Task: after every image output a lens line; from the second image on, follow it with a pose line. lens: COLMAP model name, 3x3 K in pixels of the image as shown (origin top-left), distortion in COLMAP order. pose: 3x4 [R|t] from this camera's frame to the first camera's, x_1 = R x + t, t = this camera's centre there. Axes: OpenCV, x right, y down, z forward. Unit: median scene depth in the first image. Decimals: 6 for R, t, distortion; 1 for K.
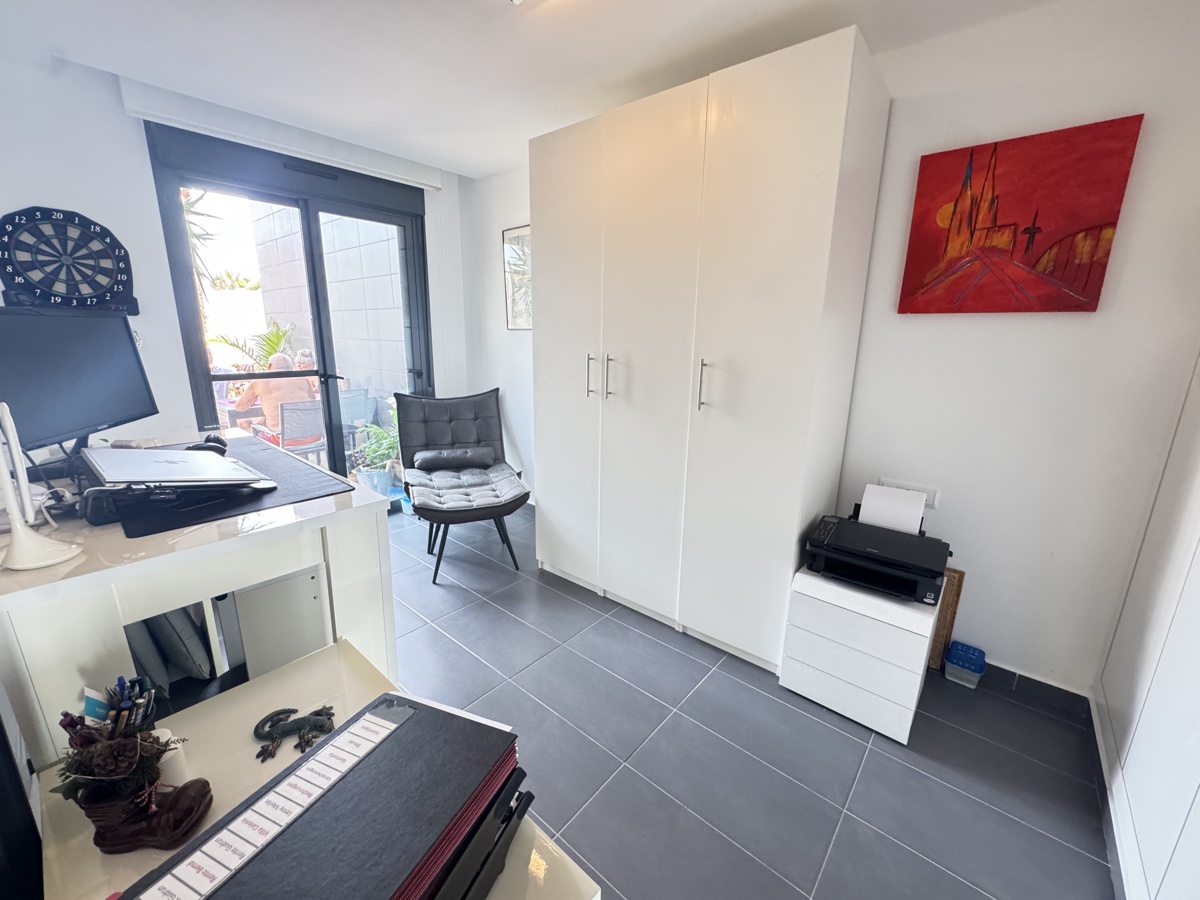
lens RADIAL K [[482.2, 0, 599.1], [0, 482.2, 448.9], [0, 0, 1]] dist [-0.002957, 0.000745]
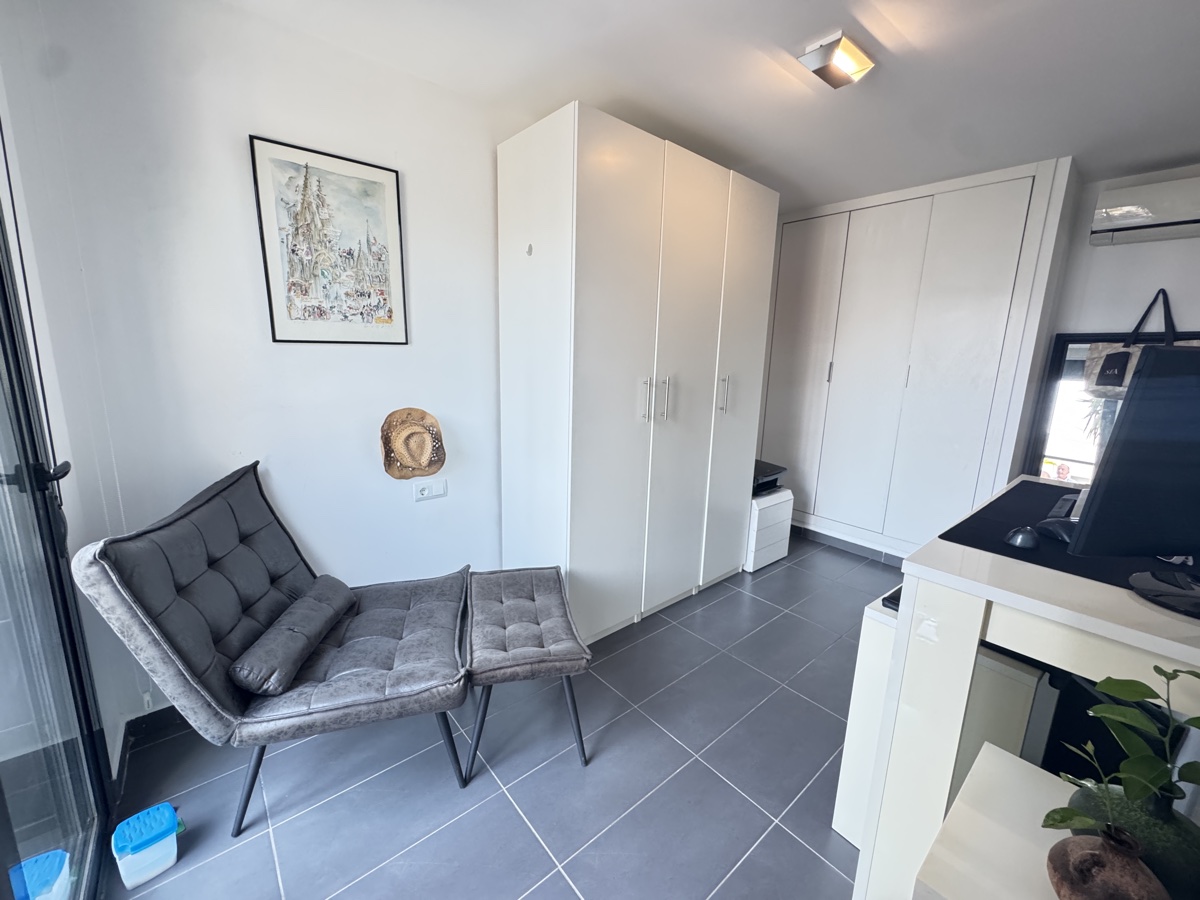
lens RADIAL K [[482.2, 0, 596.4], [0, 482.2, 445.8], [0, 0, 1]] dist [-0.002957, 0.000745]
pose [[0.166417, -0.199038, 0.965758, -0.855539], [0.215344, 0.963111, 0.161384, -0.204797], [-0.962254, 0.181113, 0.203140, 0.805139]]
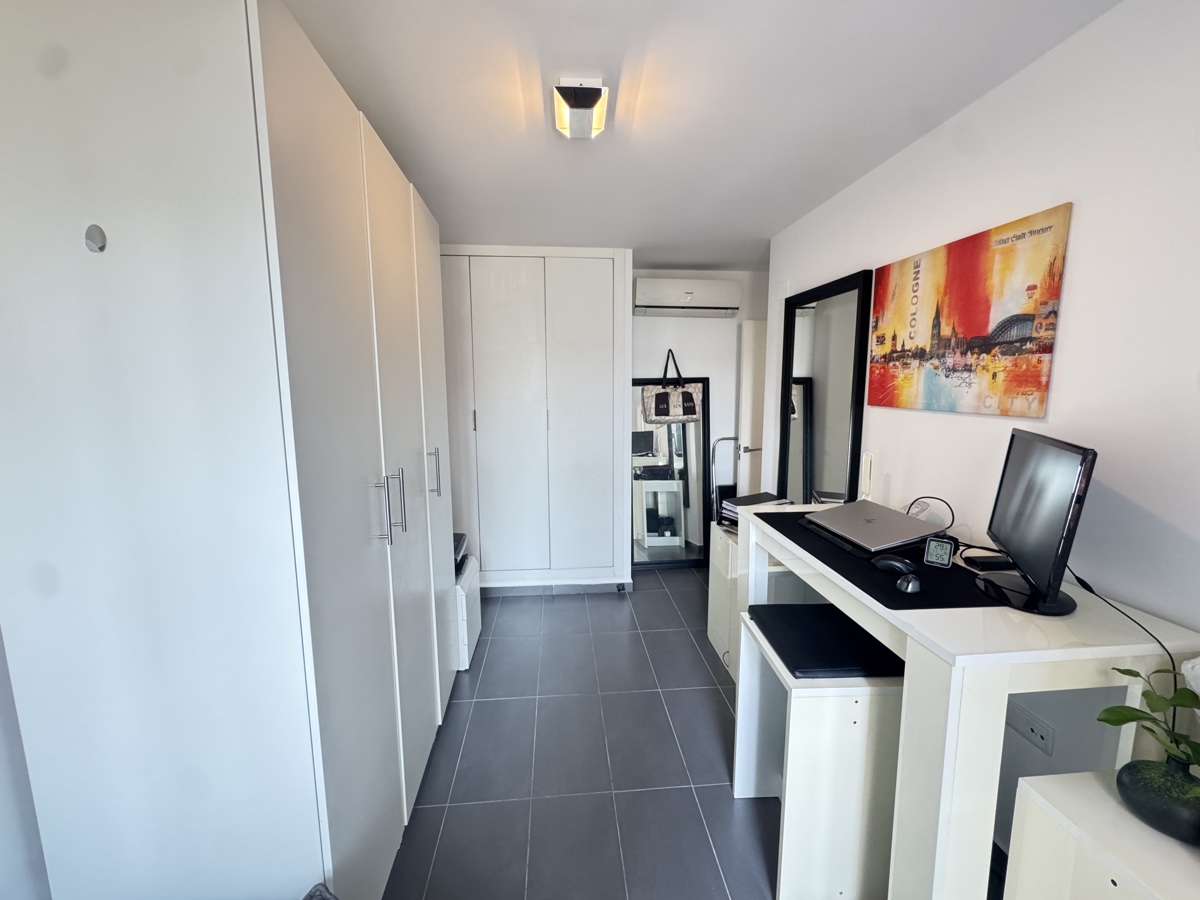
lens RADIAL K [[482.2, 0, 599.1], [0, 482.2, 448.4], [0, 0, 1]] dist [-0.002957, 0.000745]
pose [[-0.711050, -0.110997, 0.694326, -0.543369], [0.161246, 0.935406, 0.314667, -0.321783], [-0.684403, 0.335701, -0.647222, 1.037607]]
